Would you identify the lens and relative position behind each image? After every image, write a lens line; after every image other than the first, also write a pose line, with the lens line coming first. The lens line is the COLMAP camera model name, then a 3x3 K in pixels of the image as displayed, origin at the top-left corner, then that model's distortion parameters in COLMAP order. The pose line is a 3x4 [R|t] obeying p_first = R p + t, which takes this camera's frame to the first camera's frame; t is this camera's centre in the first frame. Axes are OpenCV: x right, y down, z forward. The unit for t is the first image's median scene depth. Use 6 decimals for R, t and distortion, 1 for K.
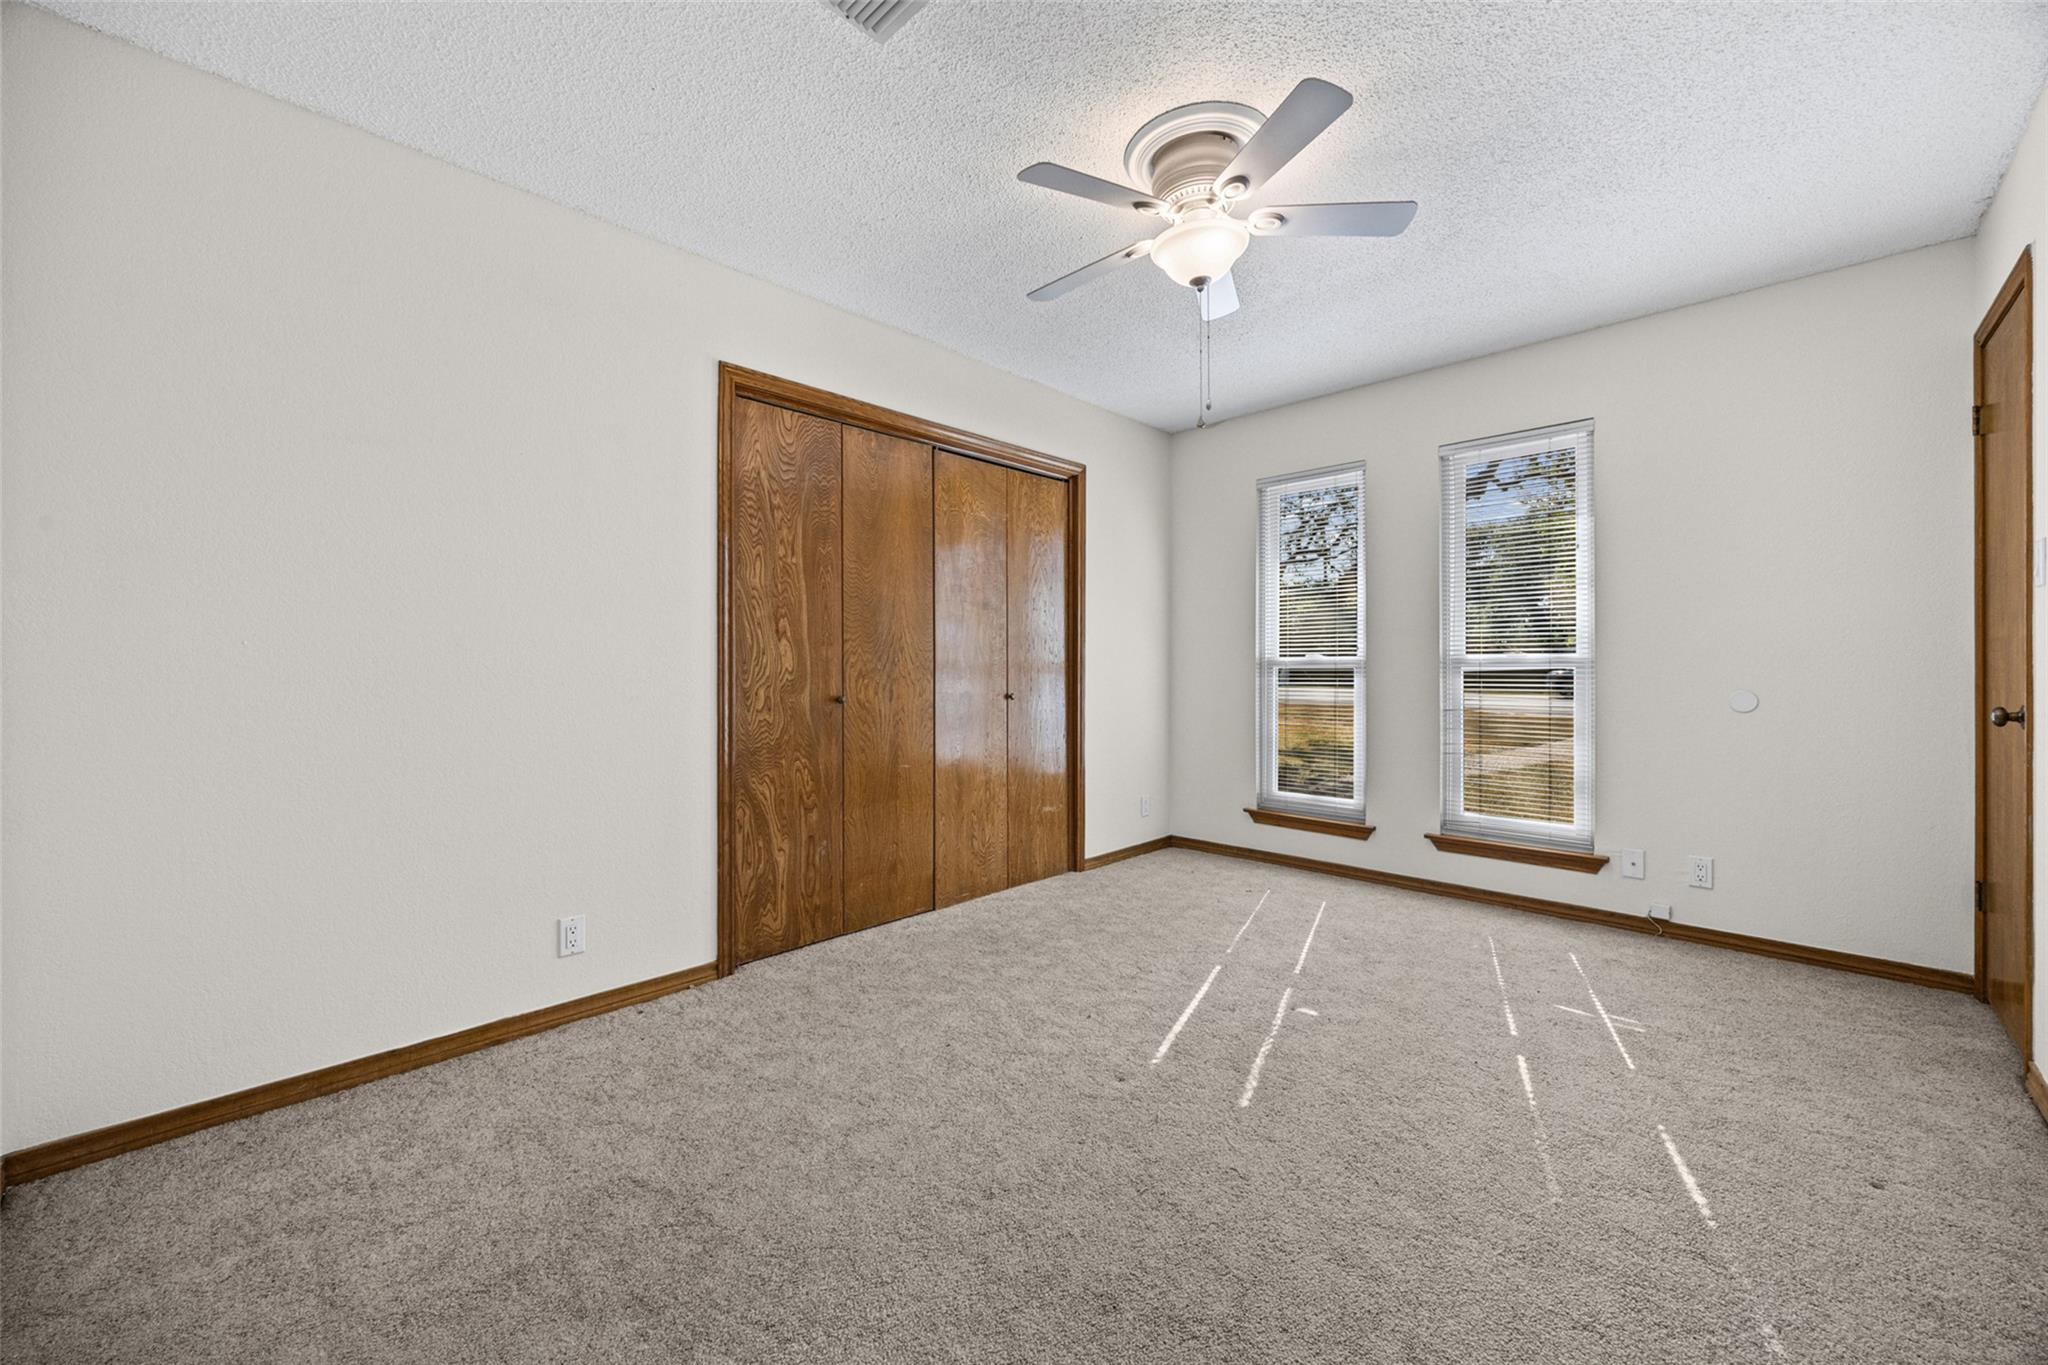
lens RADIAL K [[818.3, 0, 1014.9], [0, 818.3, 668.3], [0, 0, 1]] dist [-0.001606, -0.000193]
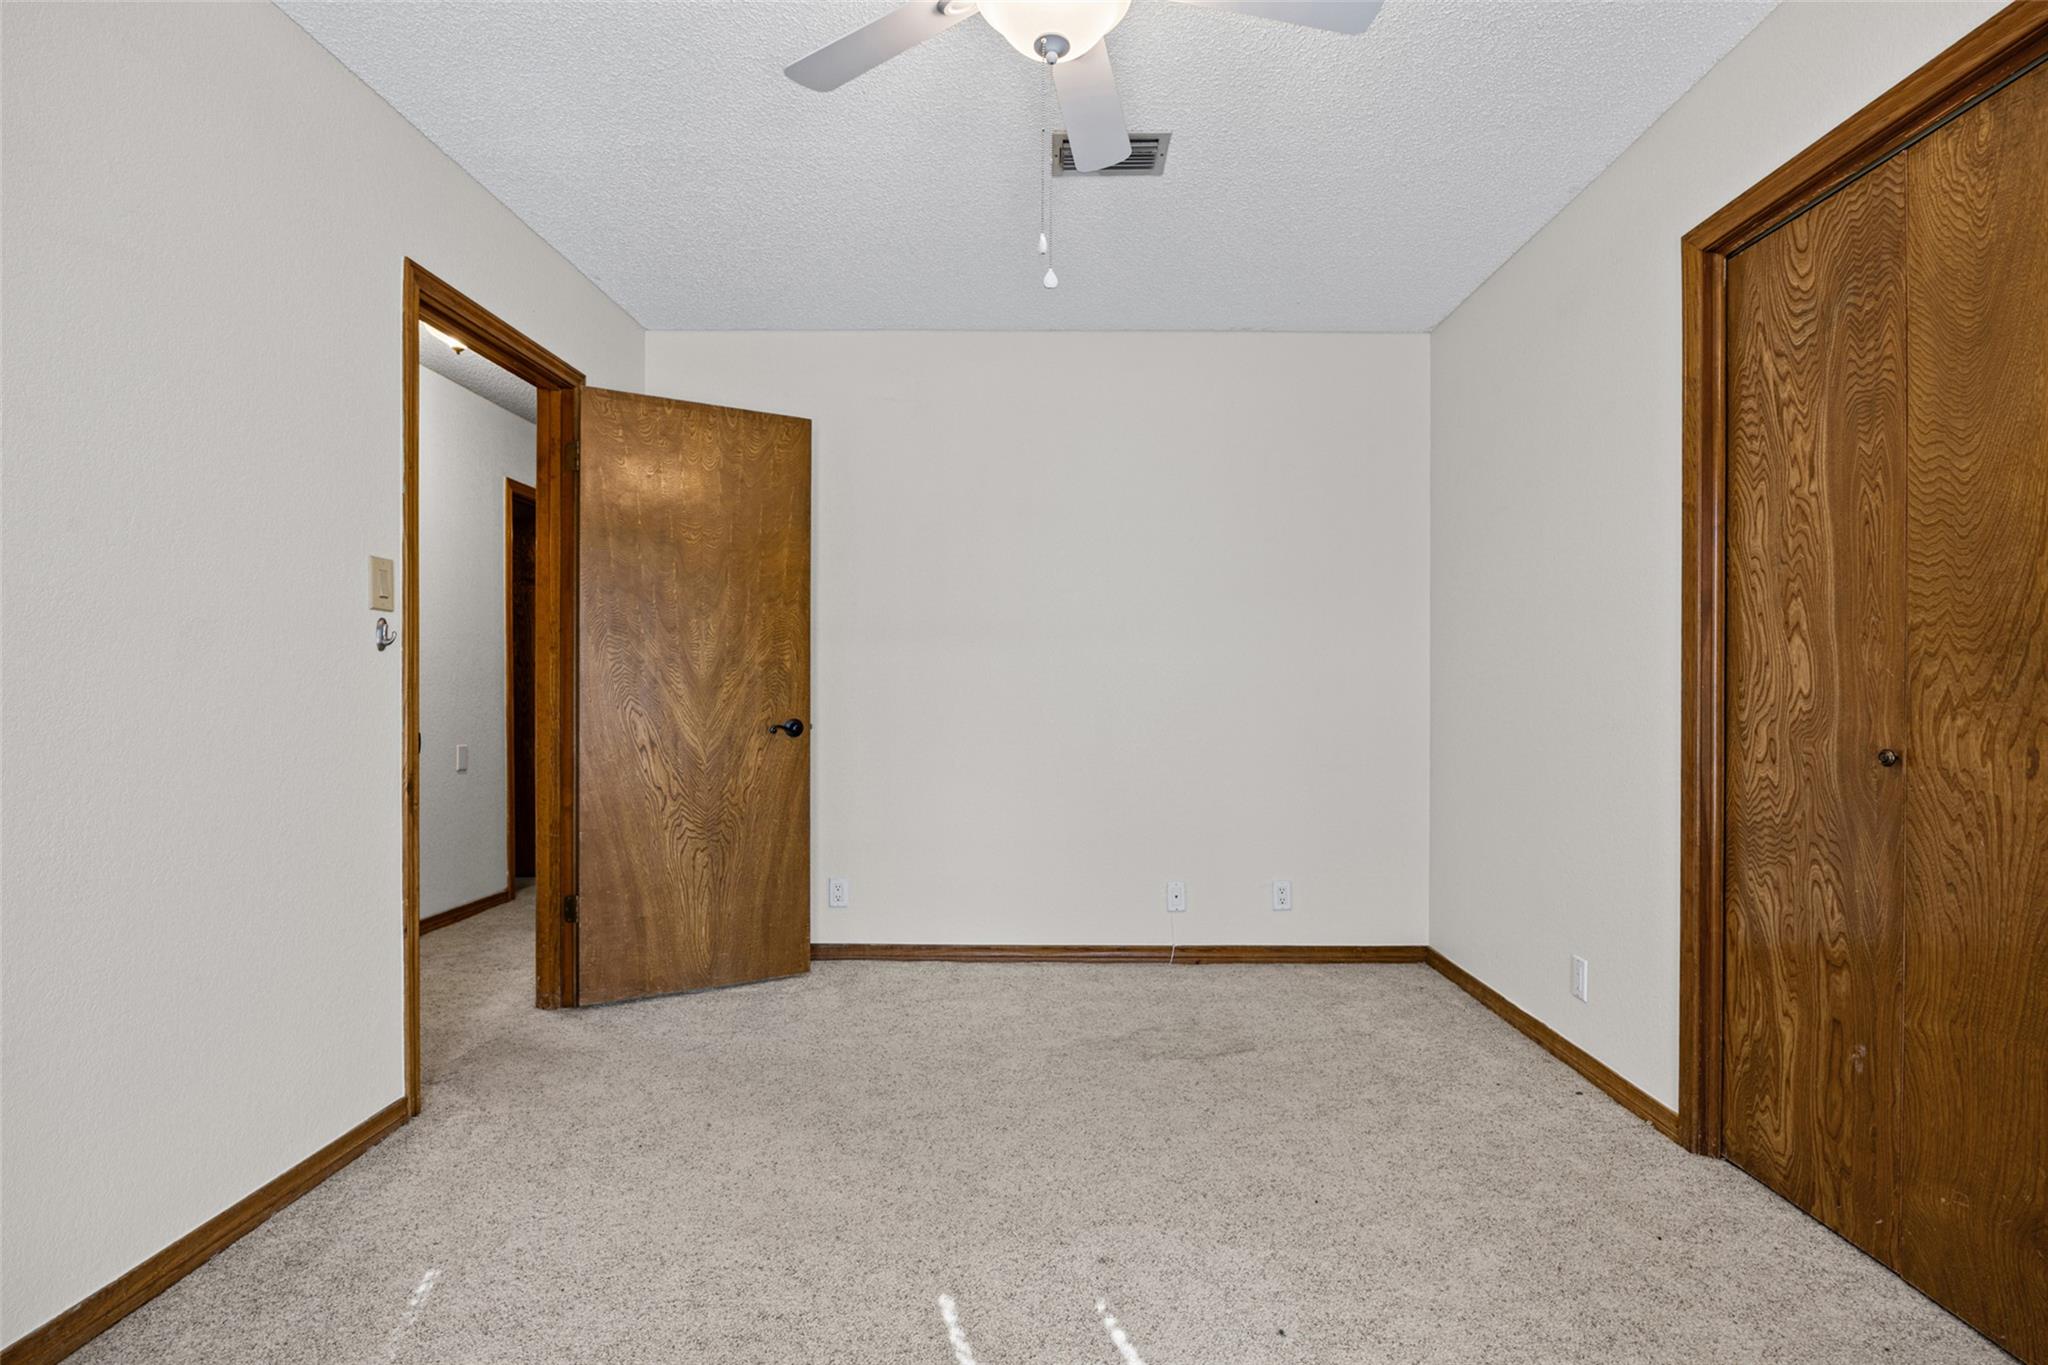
lens RADIAL K [[943.4, 0, 1013.3], [0, 943.4, 689.1], [0, 0, 1]] dist [-0.010908, -0.000596]
pose [[-0.740297, 0.001827, -0.672278, 0.532264], [-0.000744, 0.999993, 0.003536, -0.002207], [0.672280, 0.003118, -0.740291, 1.114837]]
